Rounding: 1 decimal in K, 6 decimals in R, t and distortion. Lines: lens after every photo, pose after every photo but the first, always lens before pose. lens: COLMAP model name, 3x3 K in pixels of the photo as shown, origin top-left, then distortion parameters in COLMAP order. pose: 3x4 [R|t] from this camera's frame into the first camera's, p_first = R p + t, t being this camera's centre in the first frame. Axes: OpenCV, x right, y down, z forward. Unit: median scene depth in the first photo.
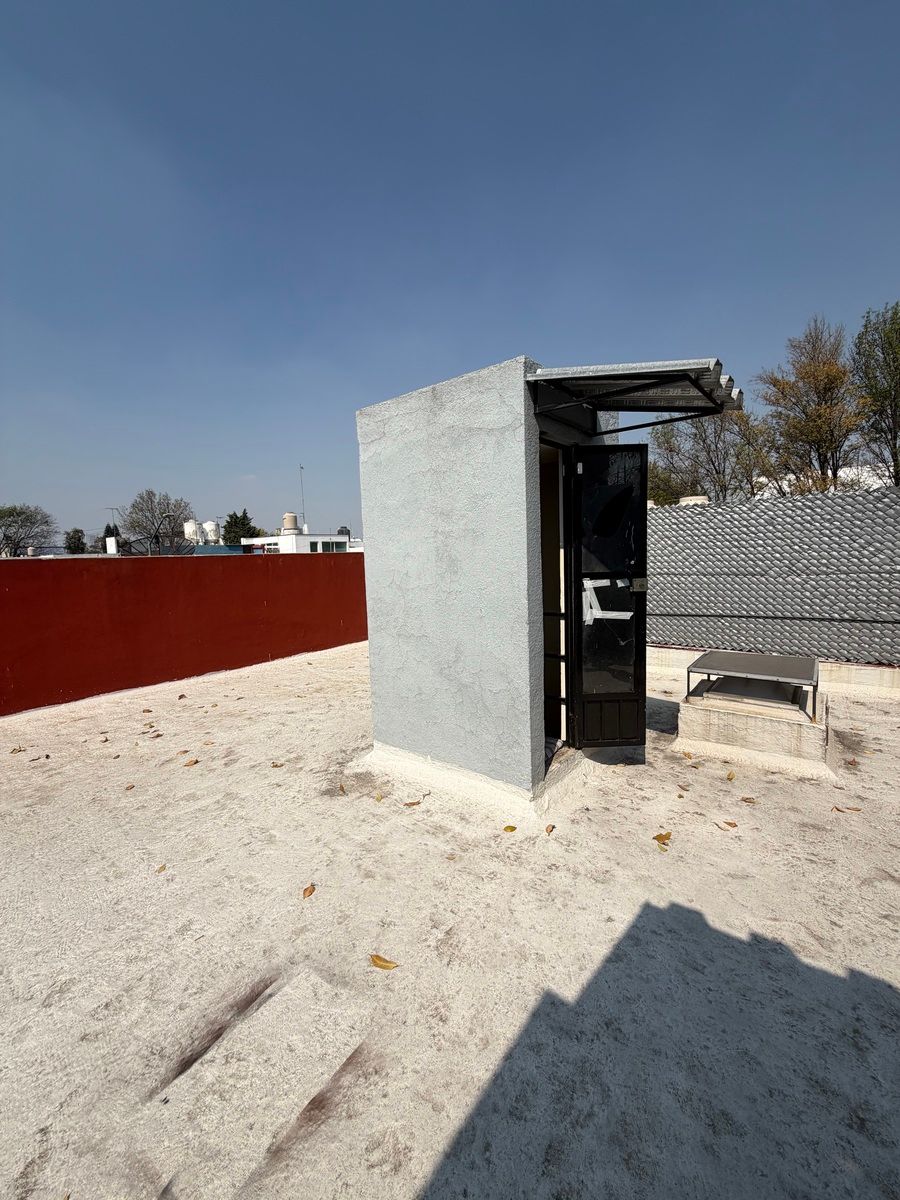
lens RADIAL K [[476.8, 0, 450.6], [0, 476.8, 596.6], [0, 0, 1]] dist [-0.000448, -0.000003]
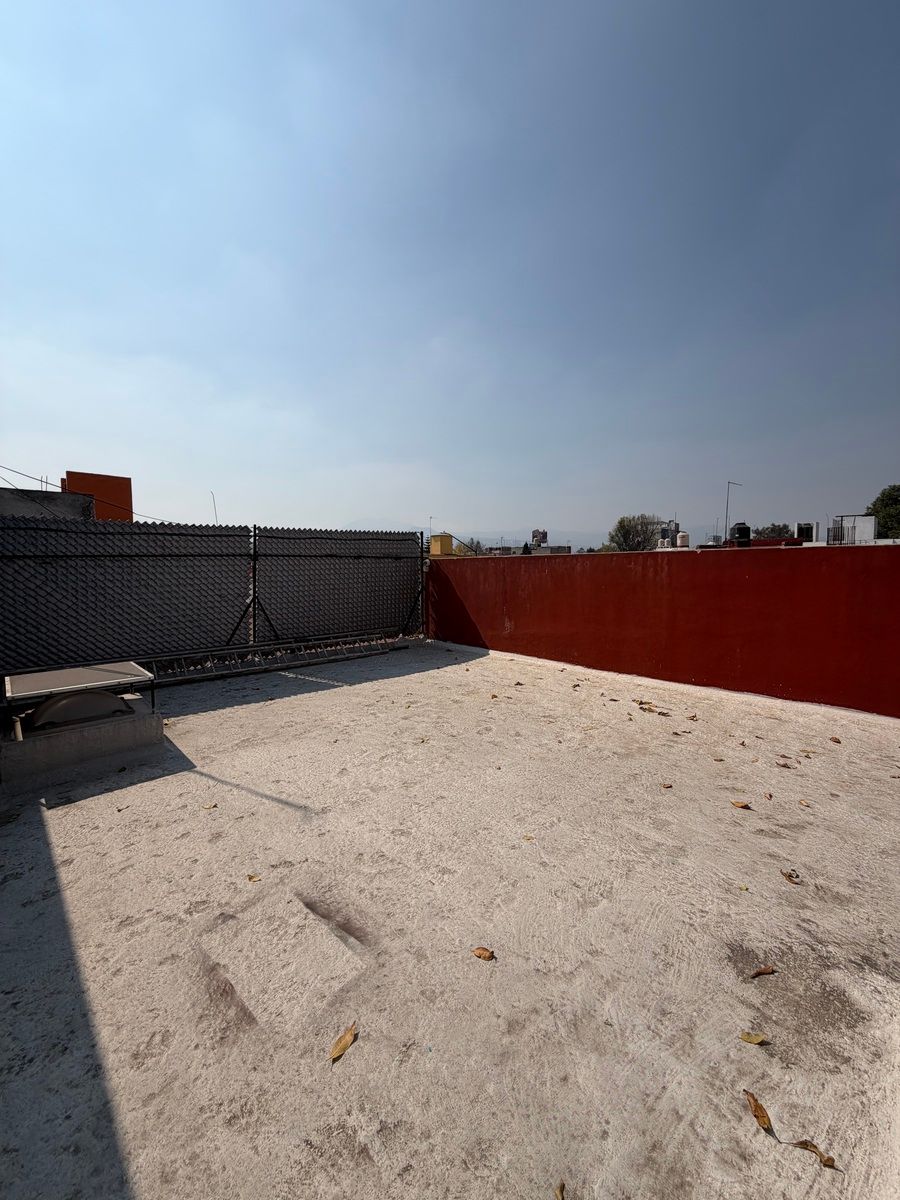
lens RADIAL K [[476.8, 0, 450.6], [0, 476.8, 596.6], [0, 0, 1]] dist [-0.000448, -0.000003]
pose [[-0.144113, 0.094338, -0.985054, 0.418090], [-0.070115, 0.991970, 0.105258, -0.068062], [0.987074, 0.084237, -0.136341, 0.910422]]
